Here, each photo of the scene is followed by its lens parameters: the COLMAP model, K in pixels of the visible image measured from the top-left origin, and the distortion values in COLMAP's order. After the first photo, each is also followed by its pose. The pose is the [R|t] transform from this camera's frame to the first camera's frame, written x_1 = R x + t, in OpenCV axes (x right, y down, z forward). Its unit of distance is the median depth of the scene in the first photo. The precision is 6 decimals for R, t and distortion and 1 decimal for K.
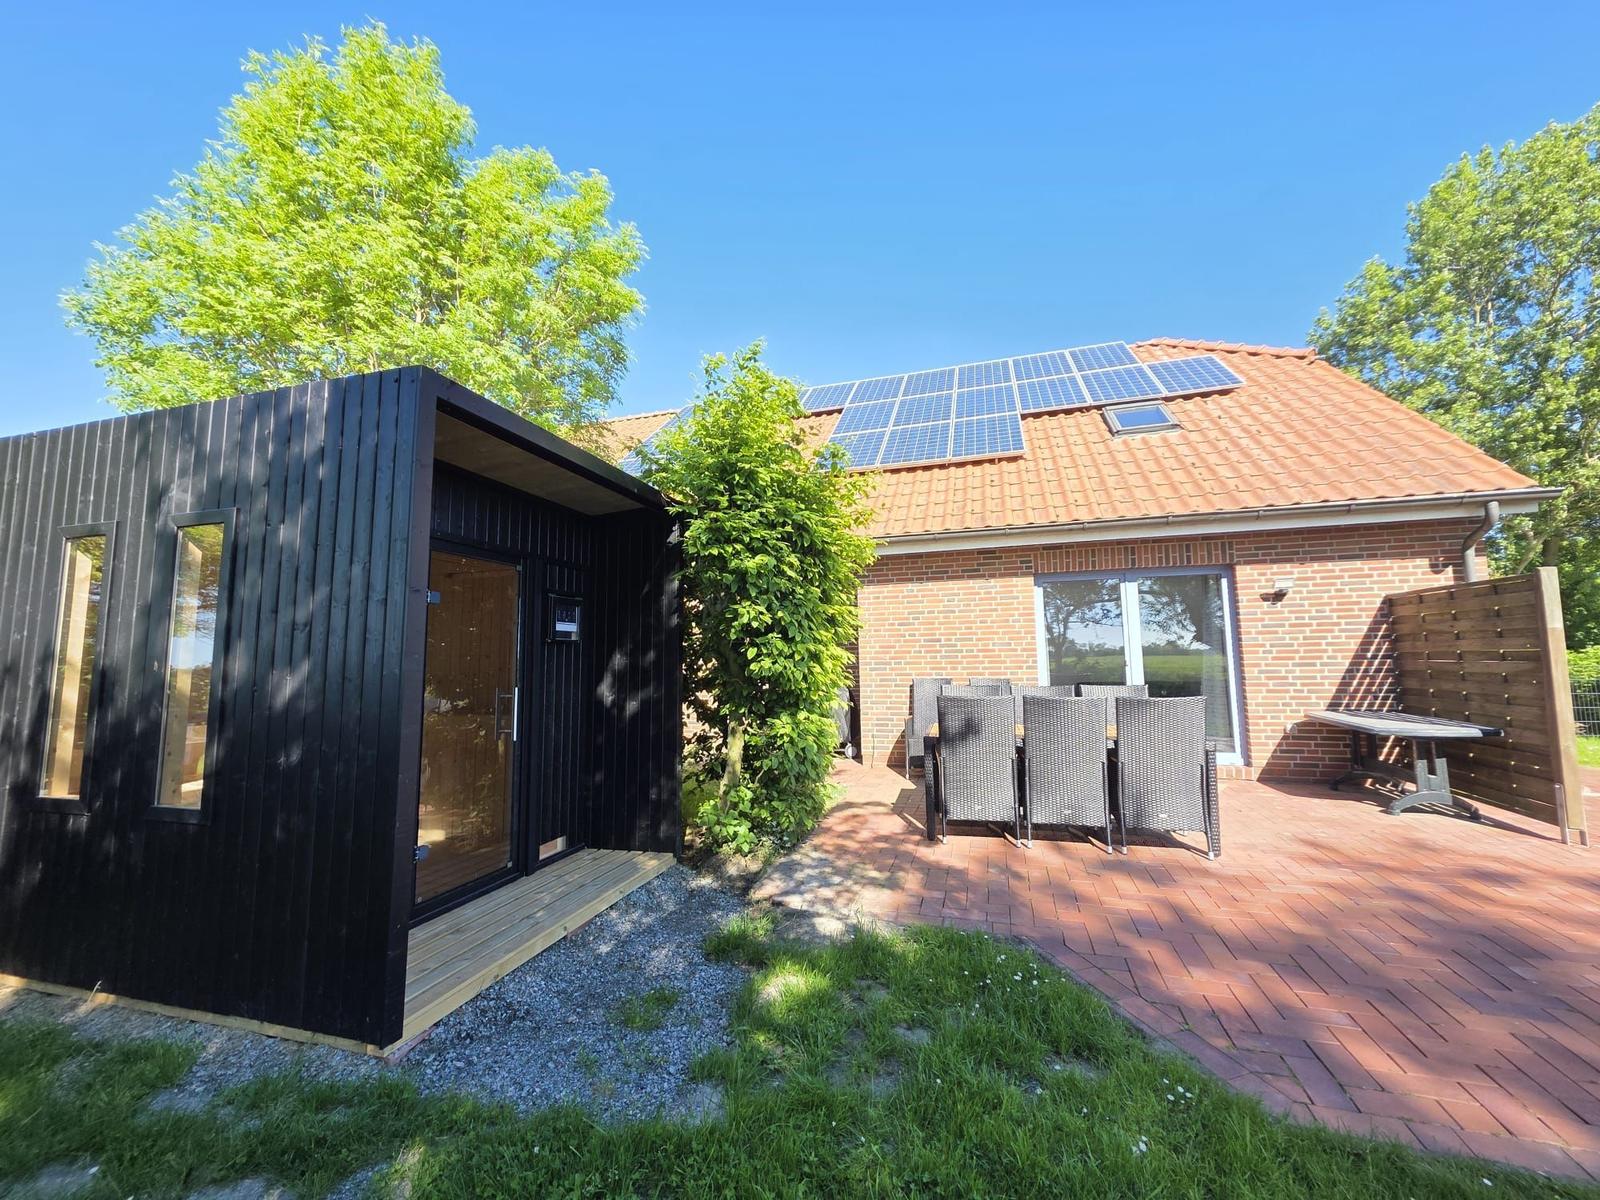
lens RADIAL K [[649.7, 0, 806.3], [0, 649.7, 594.7], [0, 0, 1]] dist [0.001897, -0.000631]
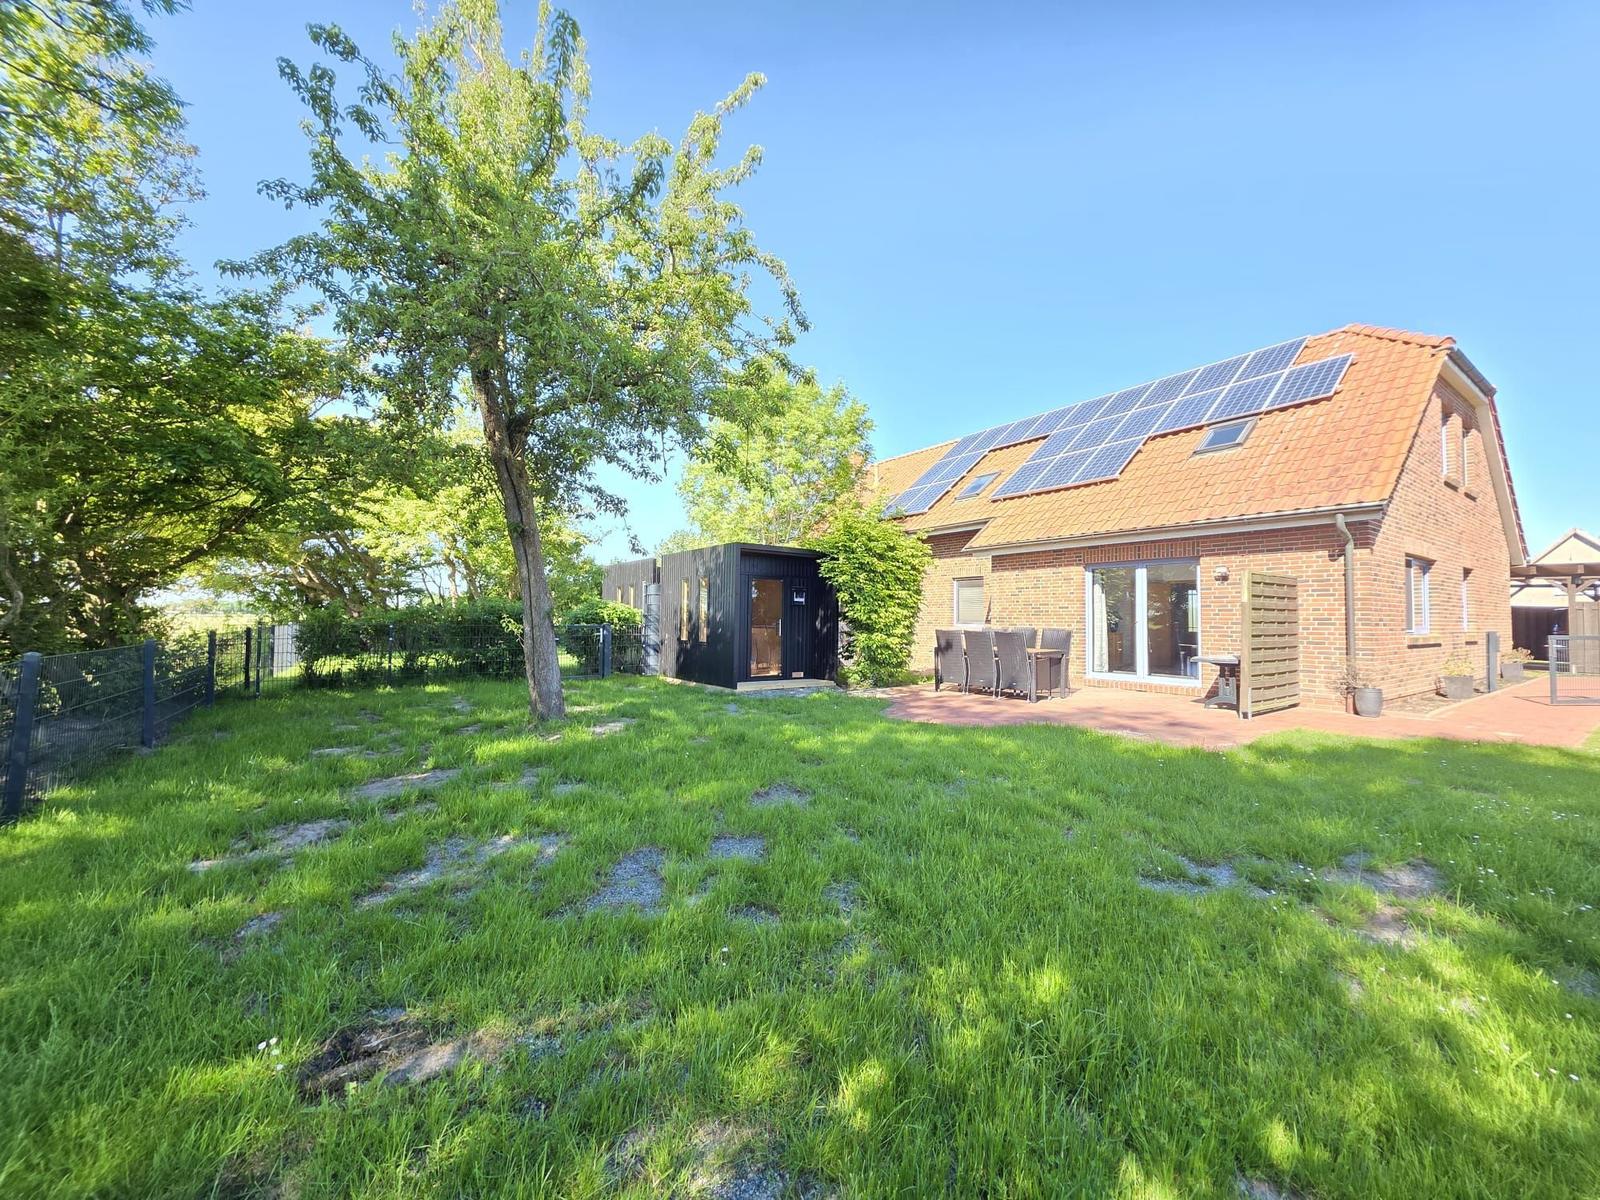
lens RADIAL K [[649.7, 0, 806.3], [0, 649.7, 594.7], [0, 0, 1]] dist [0.001897, -0.000631]
pose [[0.794592, -0.000770, -0.607144, 1.194870], [0.042400, 0.997628, 0.054224, -0.111050], [0.605662, -0.068829, 0.792740, -1.080147]]
